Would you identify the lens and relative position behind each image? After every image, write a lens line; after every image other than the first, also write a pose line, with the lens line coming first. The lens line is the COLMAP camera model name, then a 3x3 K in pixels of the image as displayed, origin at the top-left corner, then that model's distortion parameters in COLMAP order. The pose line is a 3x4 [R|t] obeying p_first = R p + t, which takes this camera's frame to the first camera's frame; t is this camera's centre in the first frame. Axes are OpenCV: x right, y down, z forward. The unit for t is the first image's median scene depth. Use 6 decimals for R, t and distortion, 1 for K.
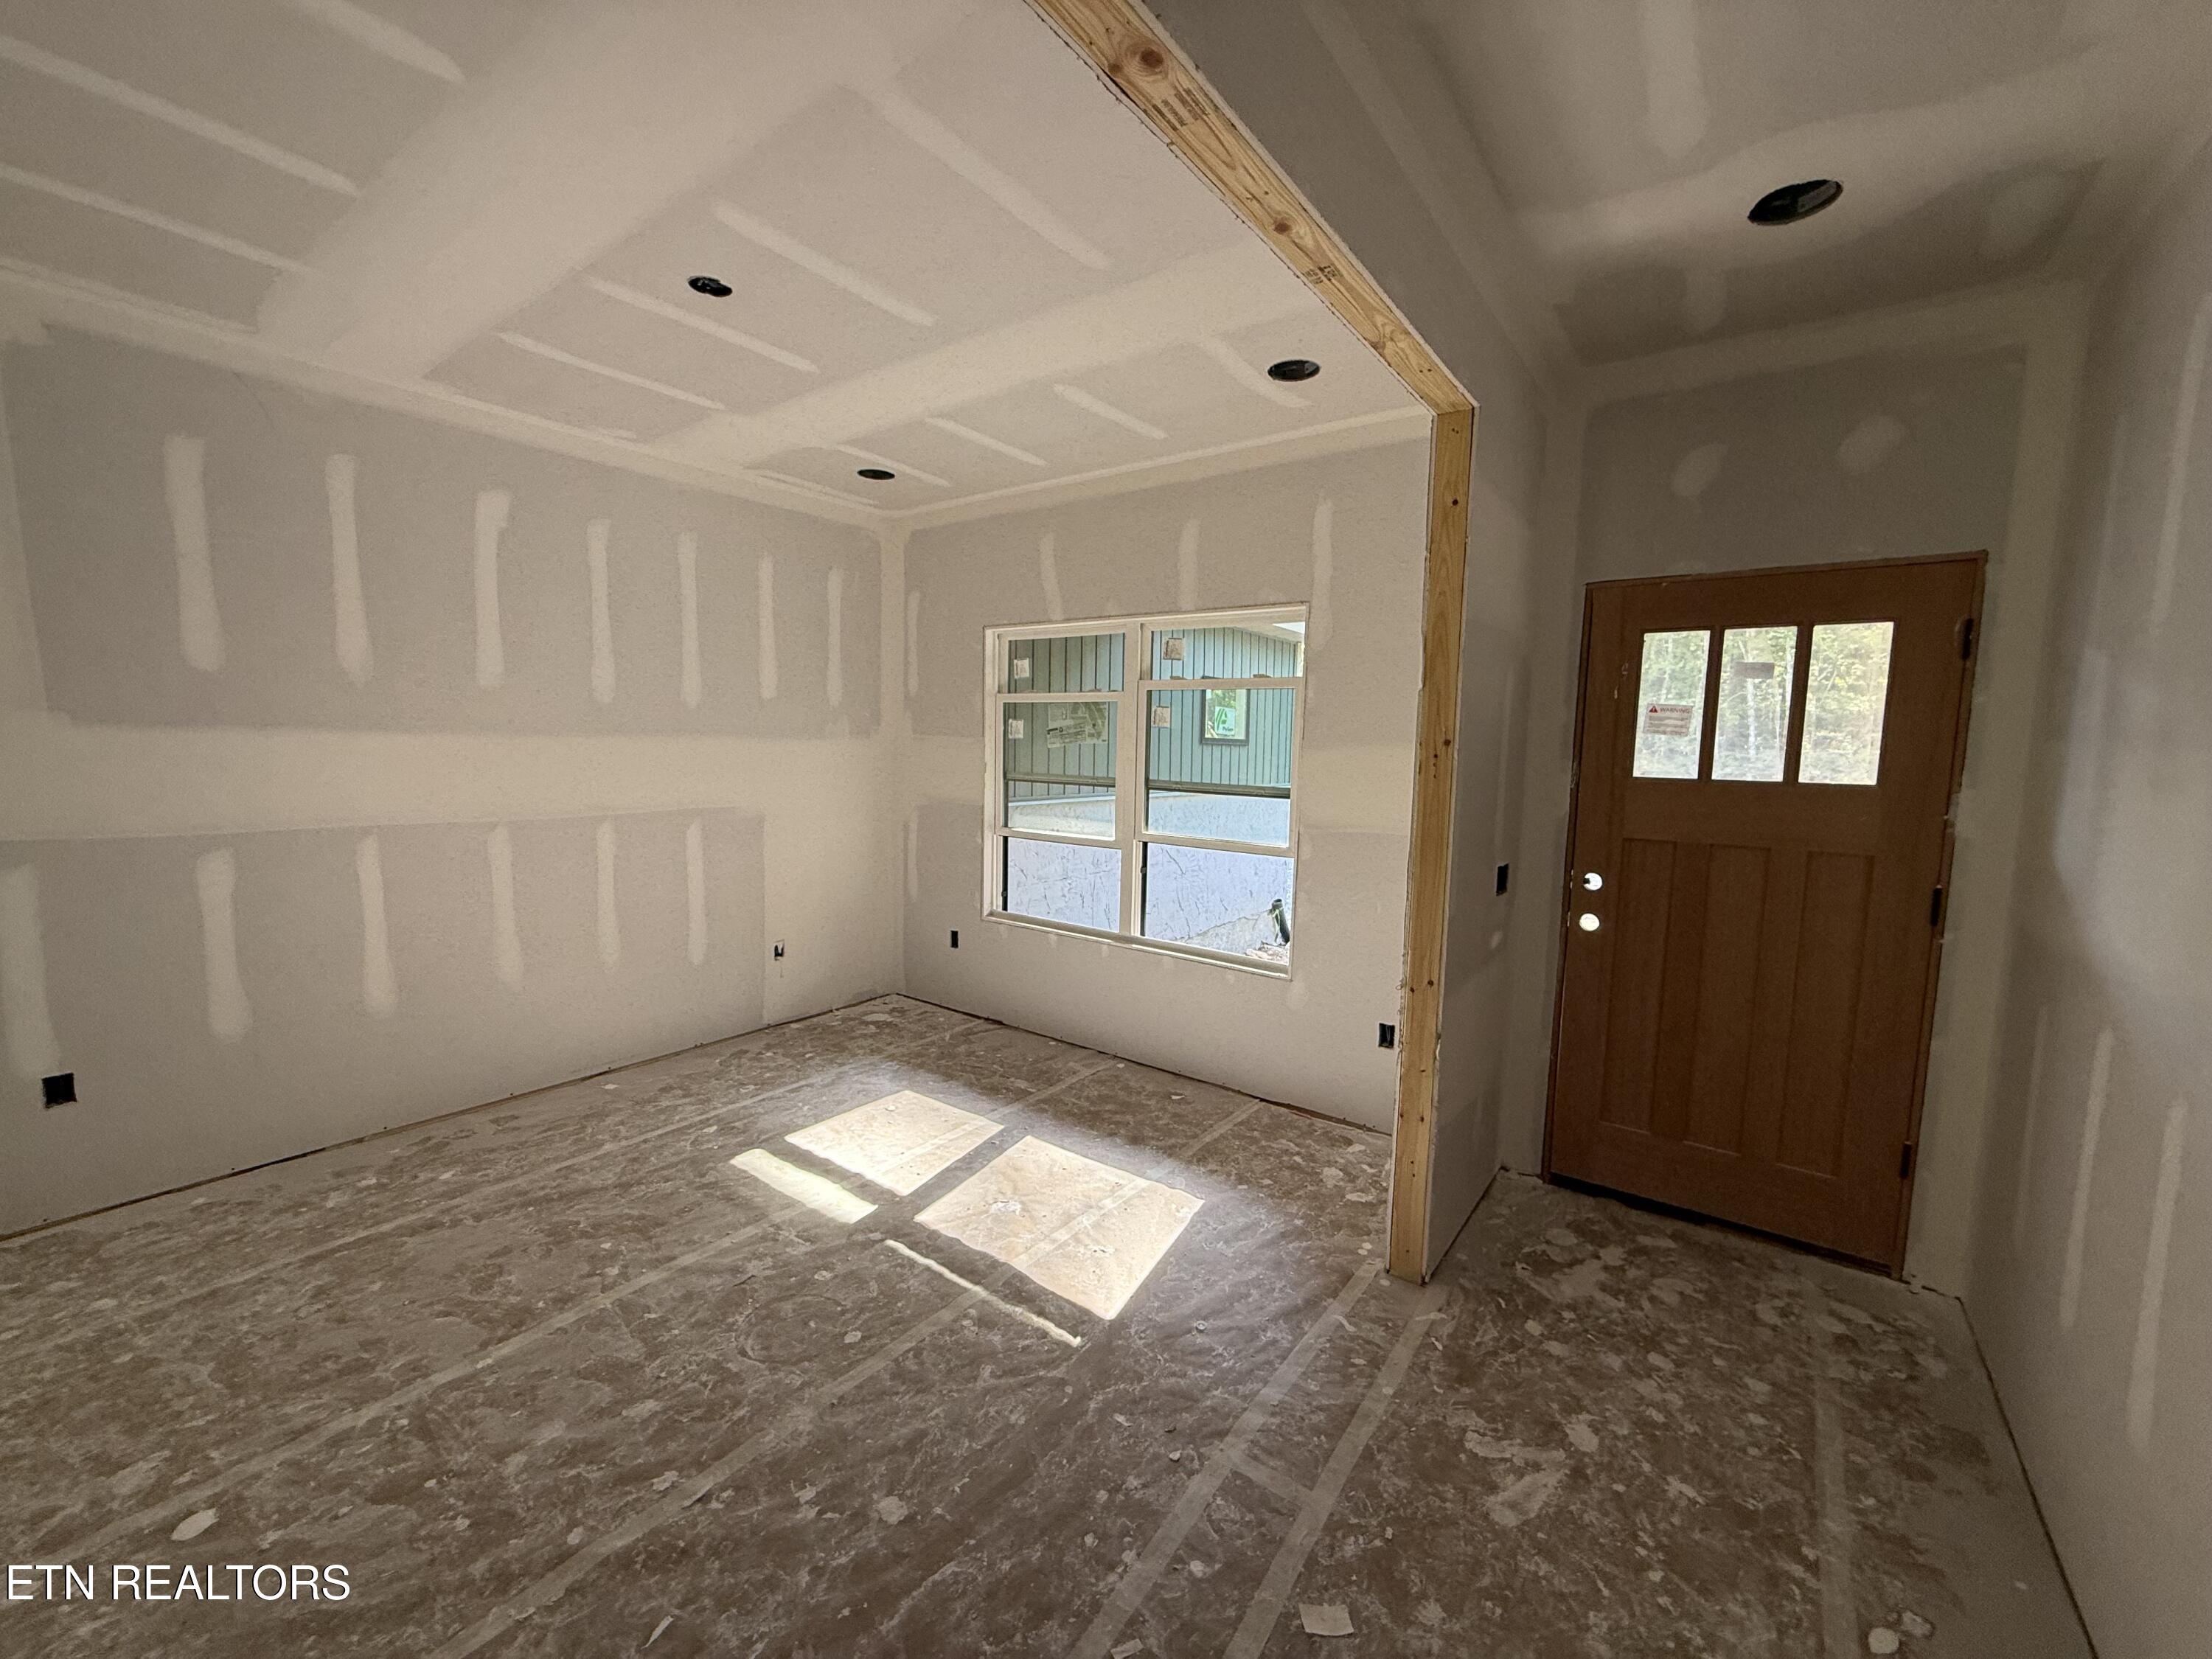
lens RADIAL K [[882.7, 0, 1102.7], [0, 882.7, 831.6], [0, 0, 1]] dist [0.000477, 0.000206]
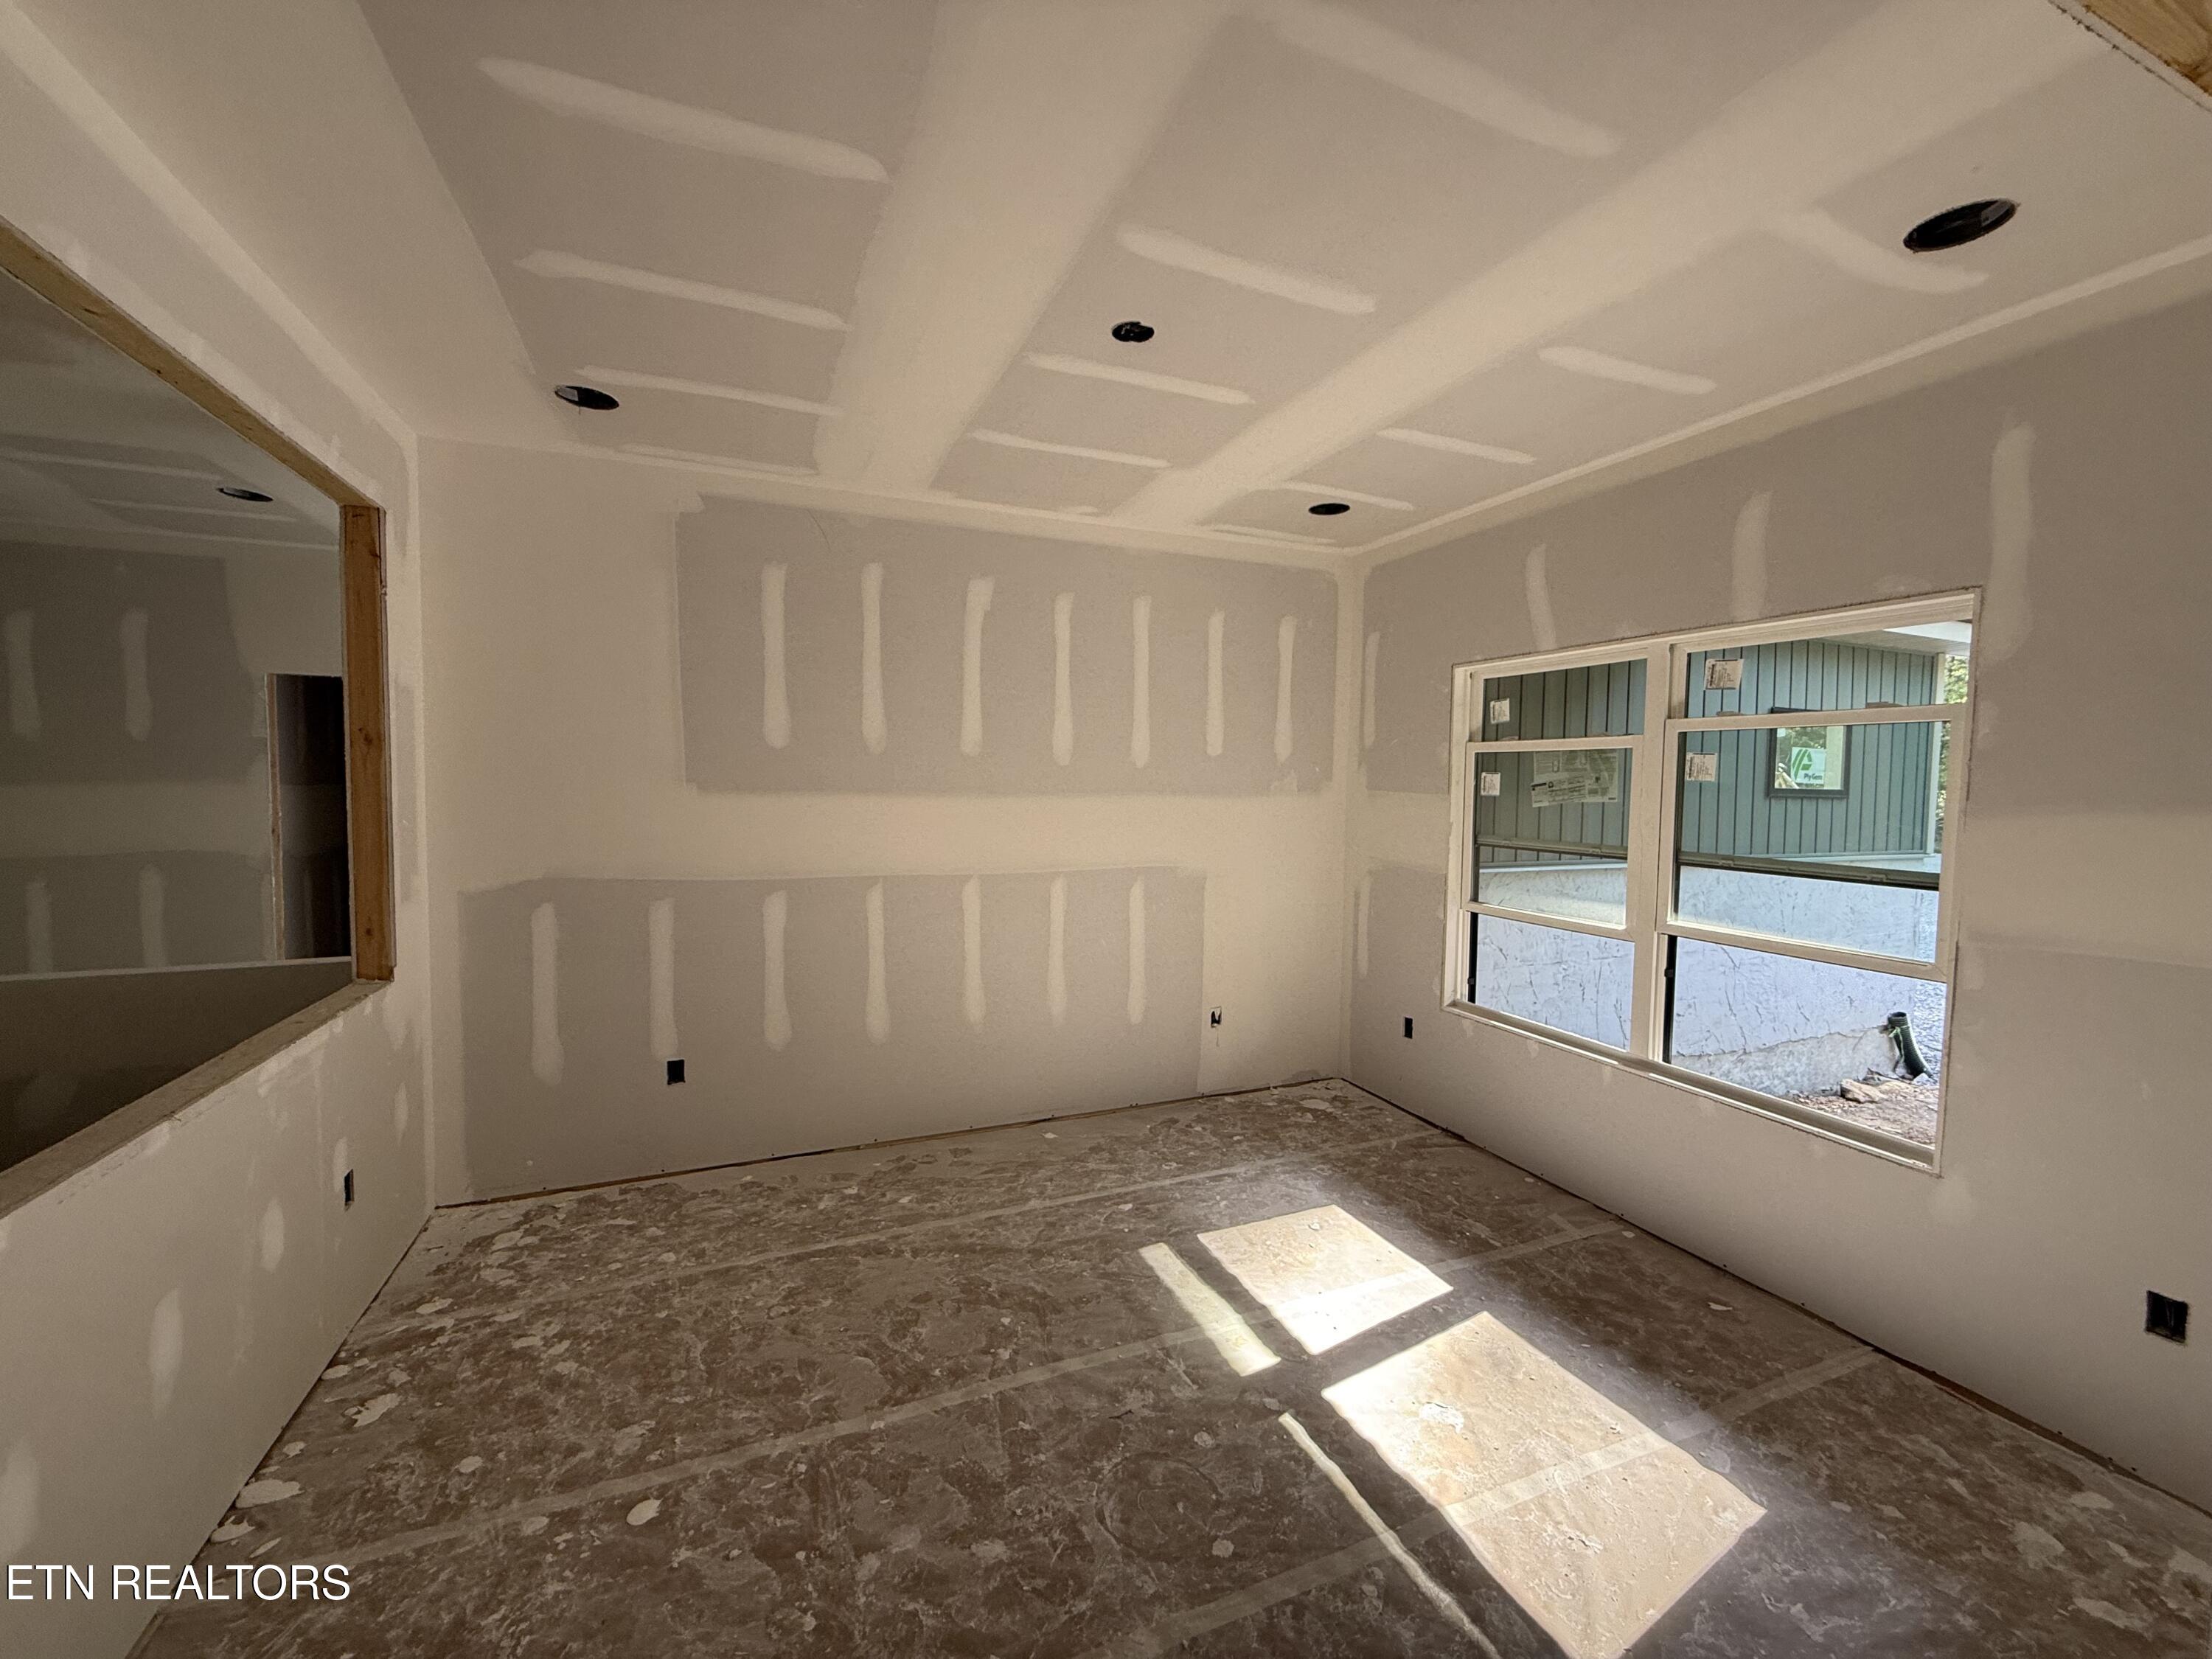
lens RADIAL K [[882.7, 0, 1102.7], [0, 882.7, 831.6], [0, 0, 1]] dist [0.000477, 0.000206]
pose [[0.860732, 0.017649, -0.508752, 0.013590], [-0.045004, 0.998124, -0.041513, -0.026890], [0.507065, 0.058628, 0.859912, 0.133695]]
